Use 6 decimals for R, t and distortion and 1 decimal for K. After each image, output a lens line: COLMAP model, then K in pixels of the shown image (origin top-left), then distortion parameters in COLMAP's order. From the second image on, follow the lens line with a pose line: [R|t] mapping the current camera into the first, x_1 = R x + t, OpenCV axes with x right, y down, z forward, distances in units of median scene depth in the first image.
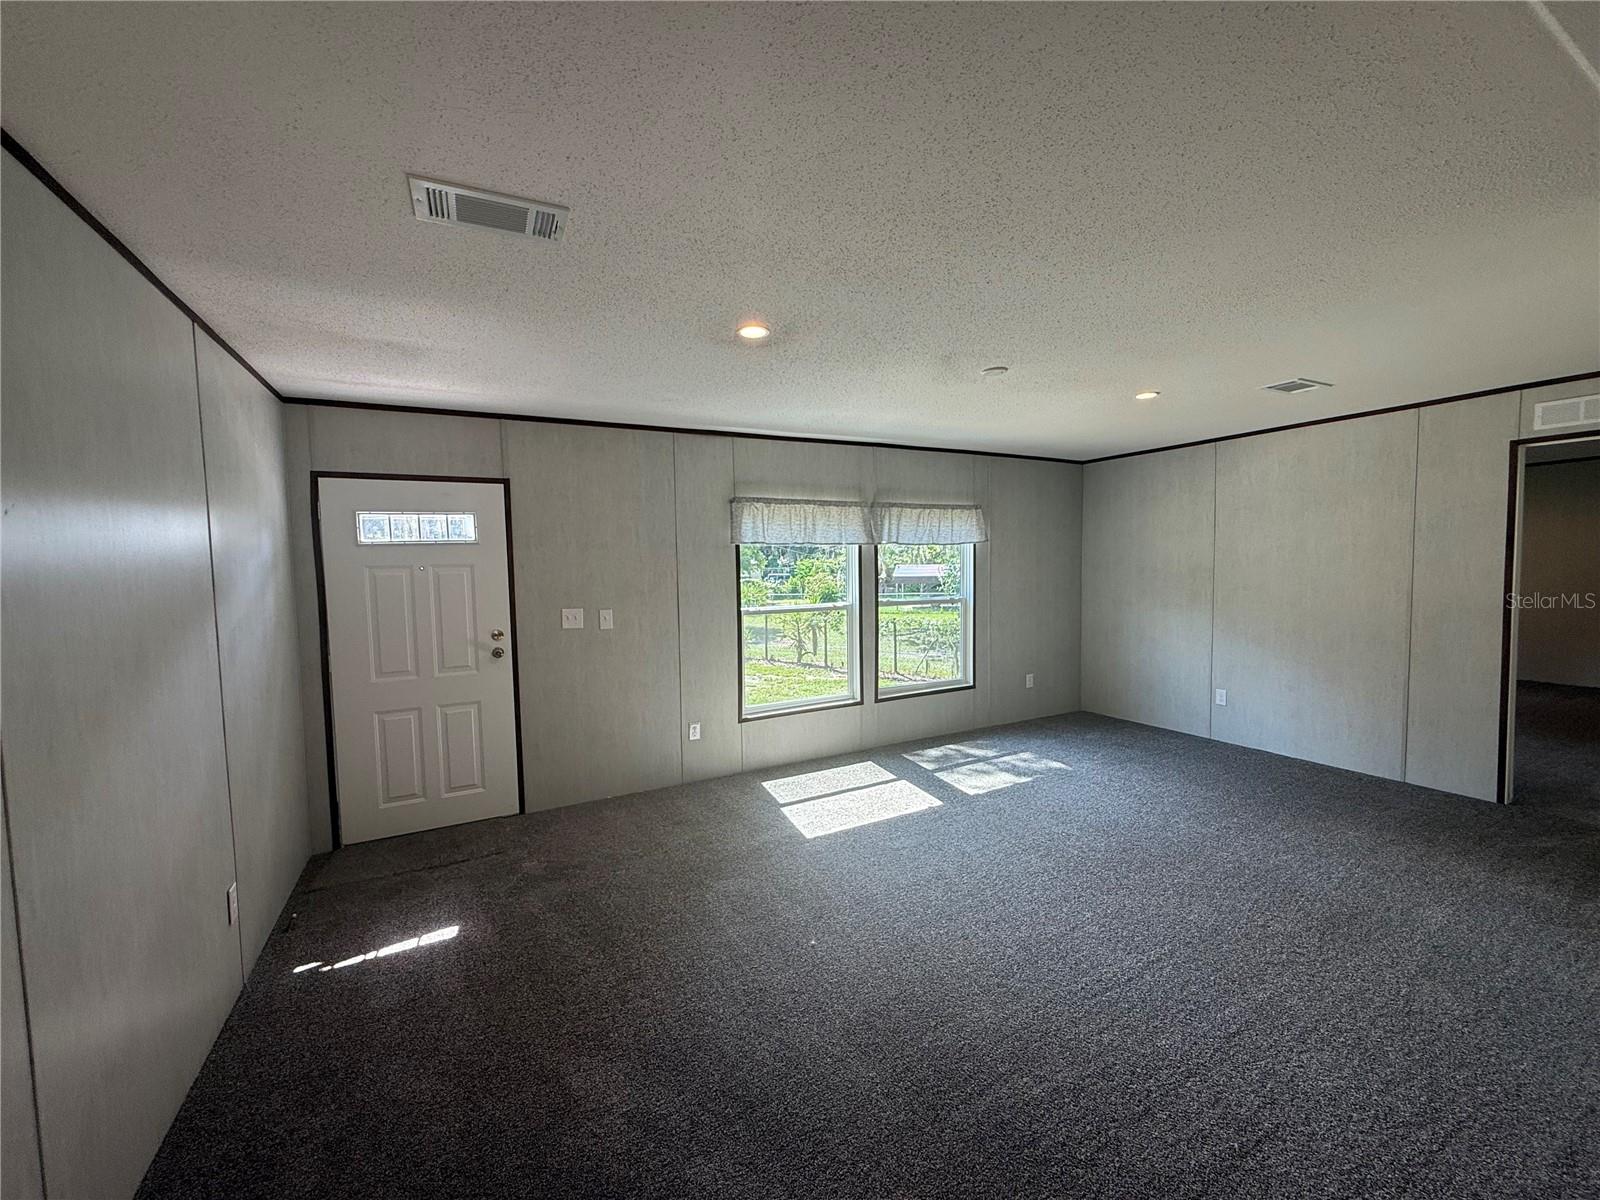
lens RADIAL K [[638.8, 0, 782.9], [0, 638.8, 595.1], [0, 0, 1]] dist [0.017678, 0.000209]
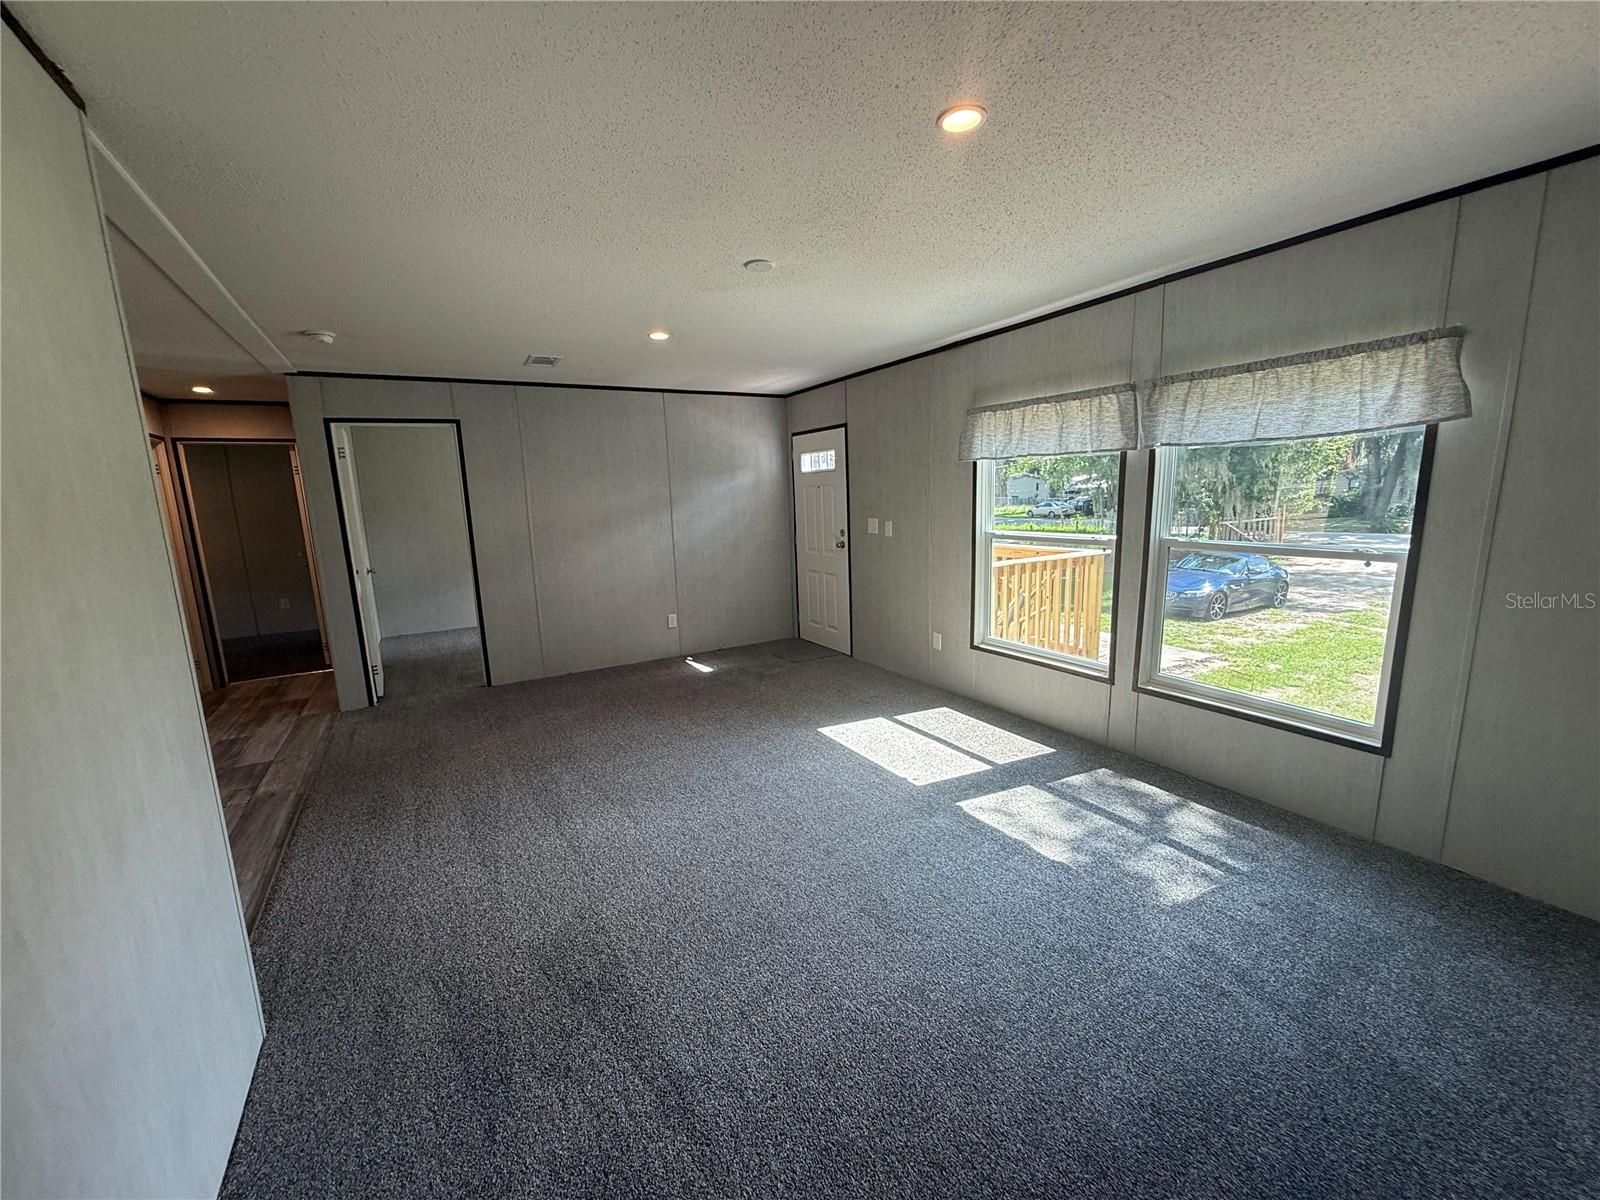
lens RADIAL K [[638.8, 0, 782.9], [0, 638.8, 595.1], [0, 0, 1]] dist [0.017678, 0.000209]
pose [[0.039607, 0.189226, -0.981134, 0.908707], [-0.001279, 0.981914, 0.189325, -0.066873], [0.999215, -0.006244, 0.039133, 0.713337]]
